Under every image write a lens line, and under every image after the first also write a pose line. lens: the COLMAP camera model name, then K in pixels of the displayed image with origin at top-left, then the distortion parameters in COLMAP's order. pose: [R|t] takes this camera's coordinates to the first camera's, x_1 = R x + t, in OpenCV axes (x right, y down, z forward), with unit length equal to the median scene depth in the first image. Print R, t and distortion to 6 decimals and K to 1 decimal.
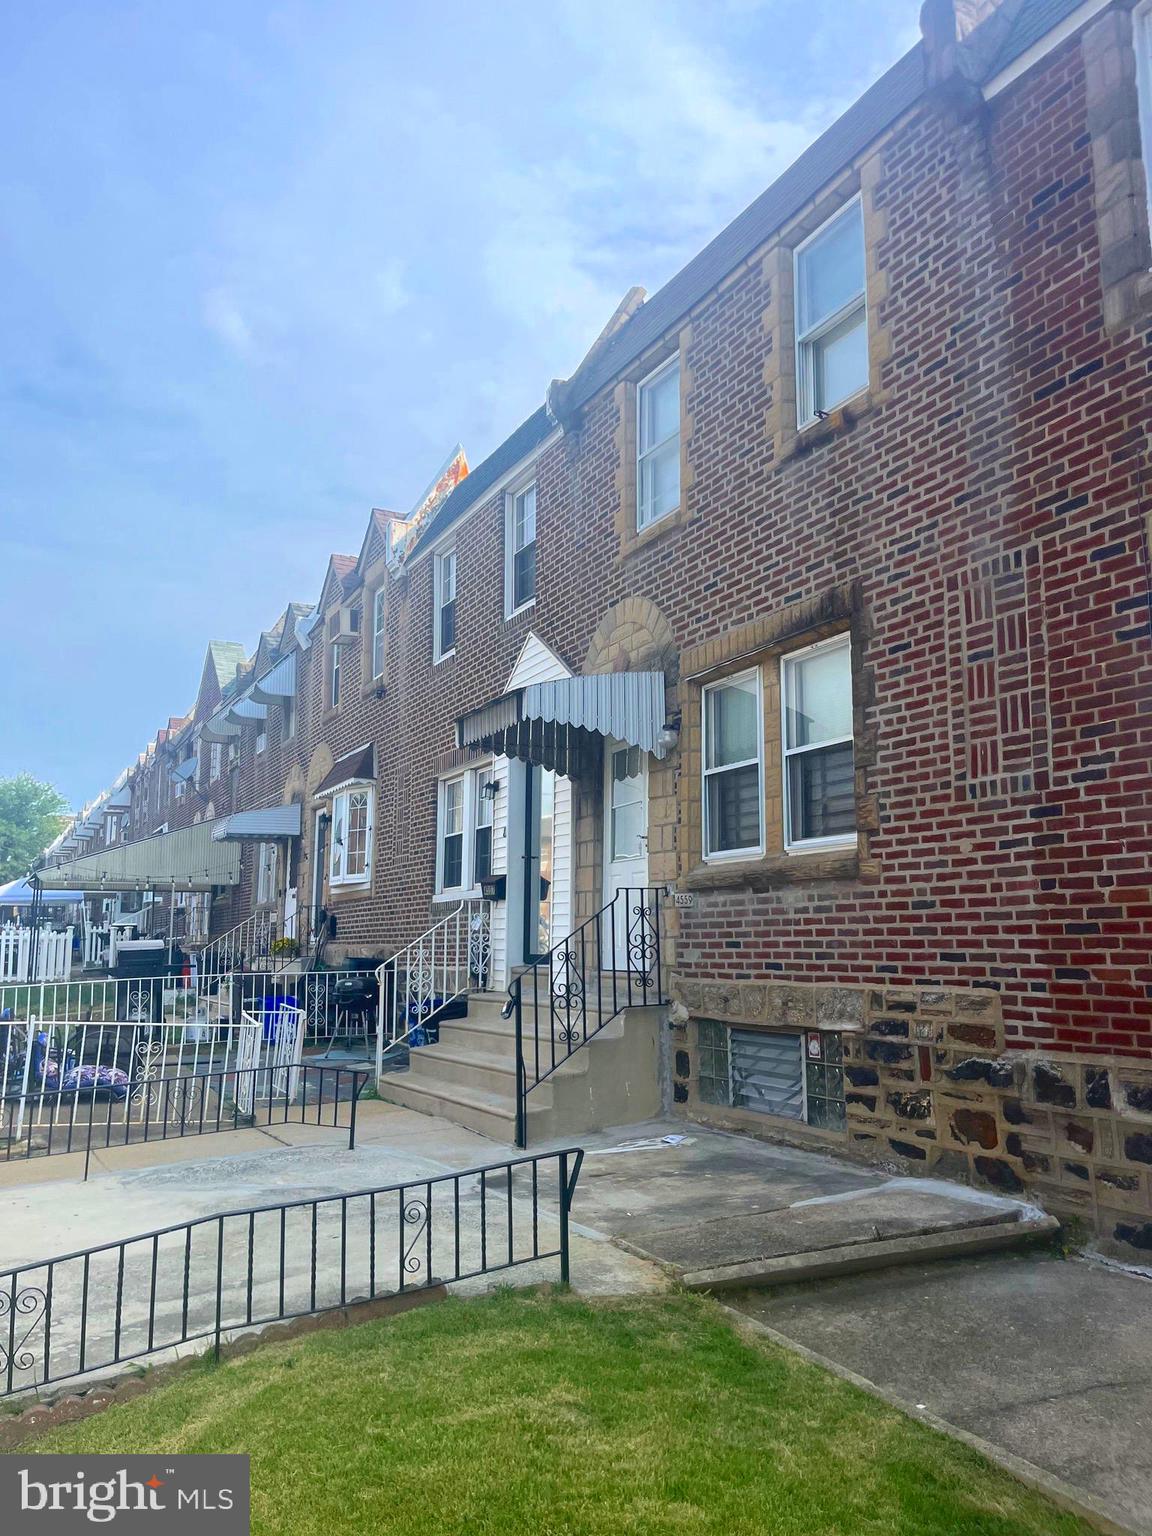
lens RADIAL K [[1164.2, 0, 576.0], [0, 1164.2, 768.0], [0, 0, 1]] dist [0.059040, -0.086909]
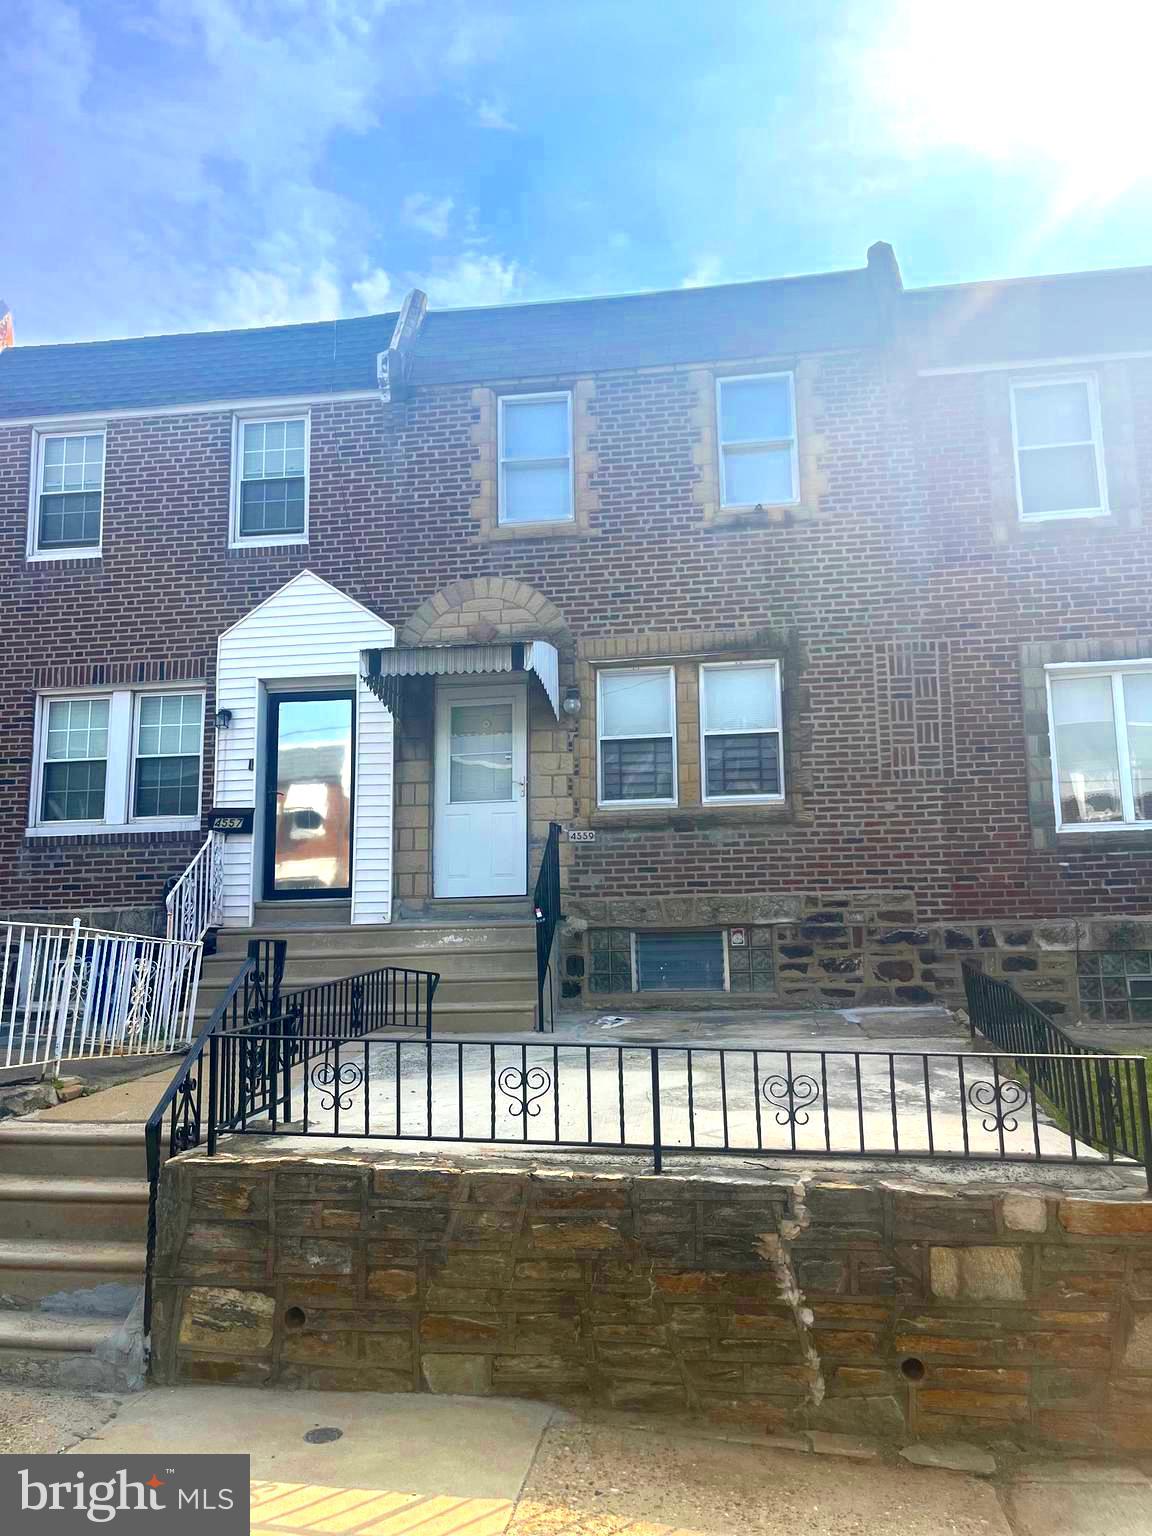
lens RADIAL K [[1164.2, 0, 576.0], [0, 1164.2, 768.0], [0, 0, 1]] dist [0.059040, -0.086909]
pose [[0.577516, 0.120555, 0.807429, -1.242102], [-0.109895, 0.991515, -0.069437, 0.171758], [-0.808949, -0.048632, 0.585864, 0.370295]]
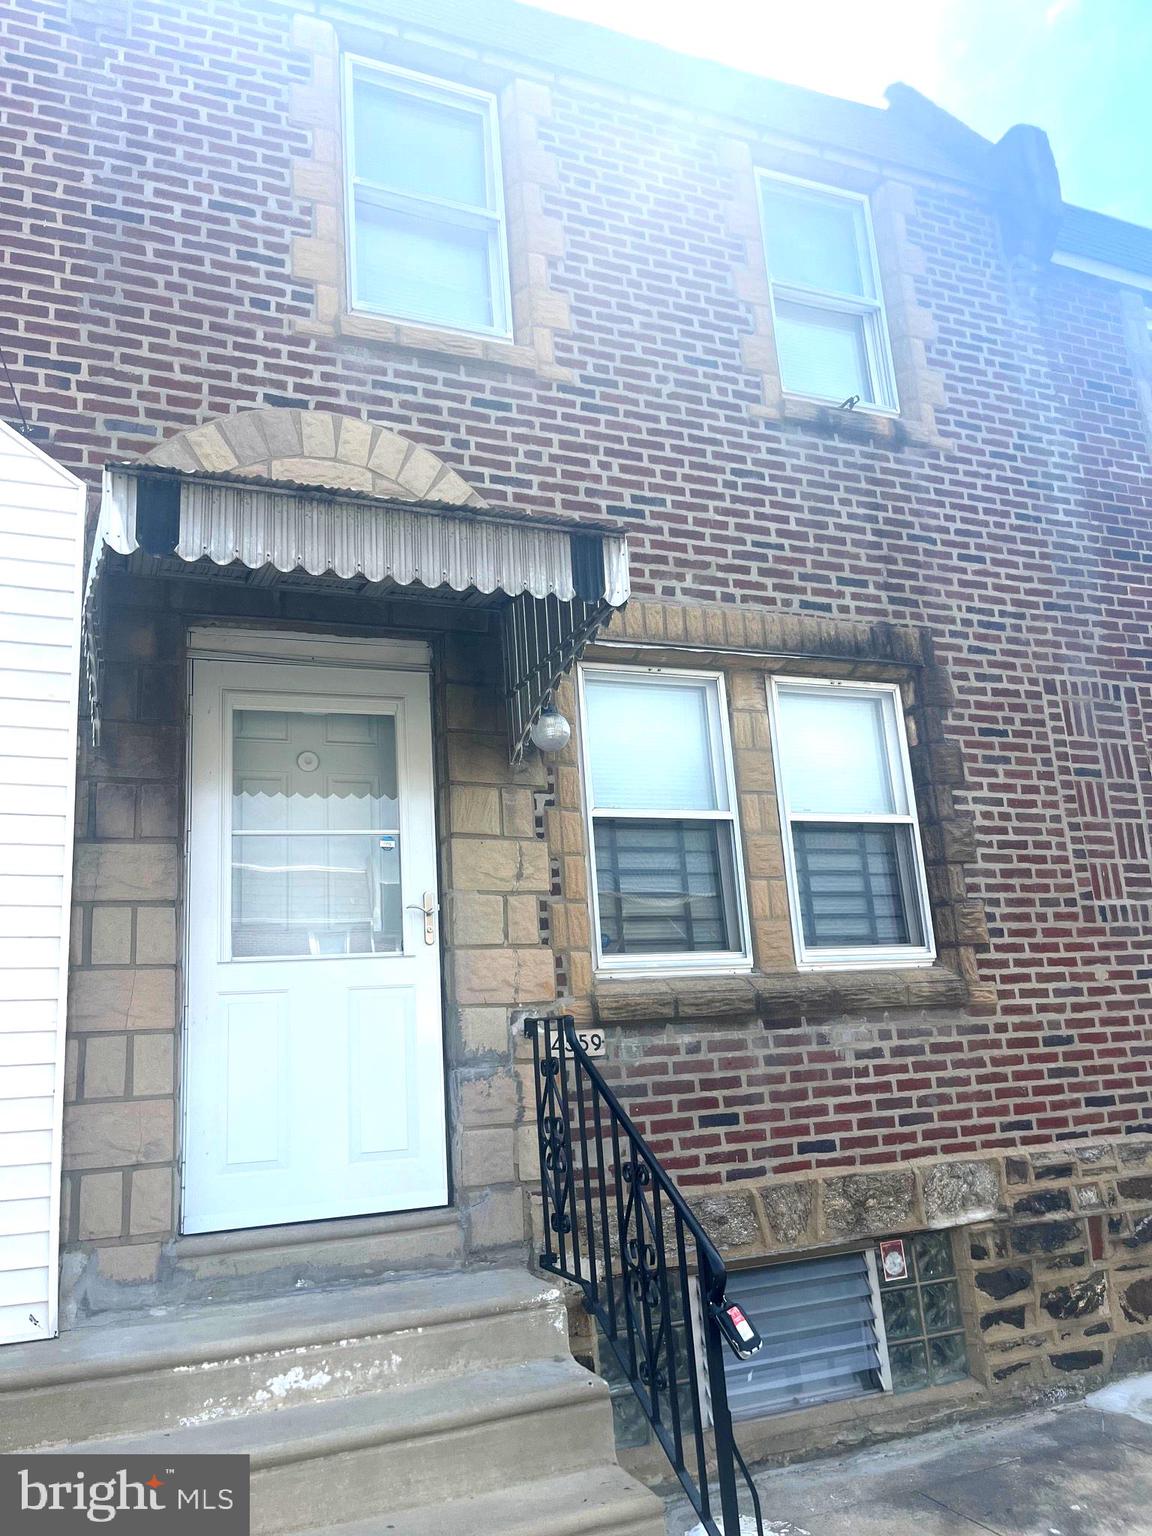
lens RADIAL K [[1156.3, 0, 560.5], [0, 1156.3, 775.0], [0, 0, 1]] dist [0.044970, -0.056071]
pose [[0.071566, 0.233780, 0.969652, -0.583782], [-0.089380, 0.969737, -0.227204, 0.154364], [-0.993423, -0.070407, 0.090295, 1.296256]]
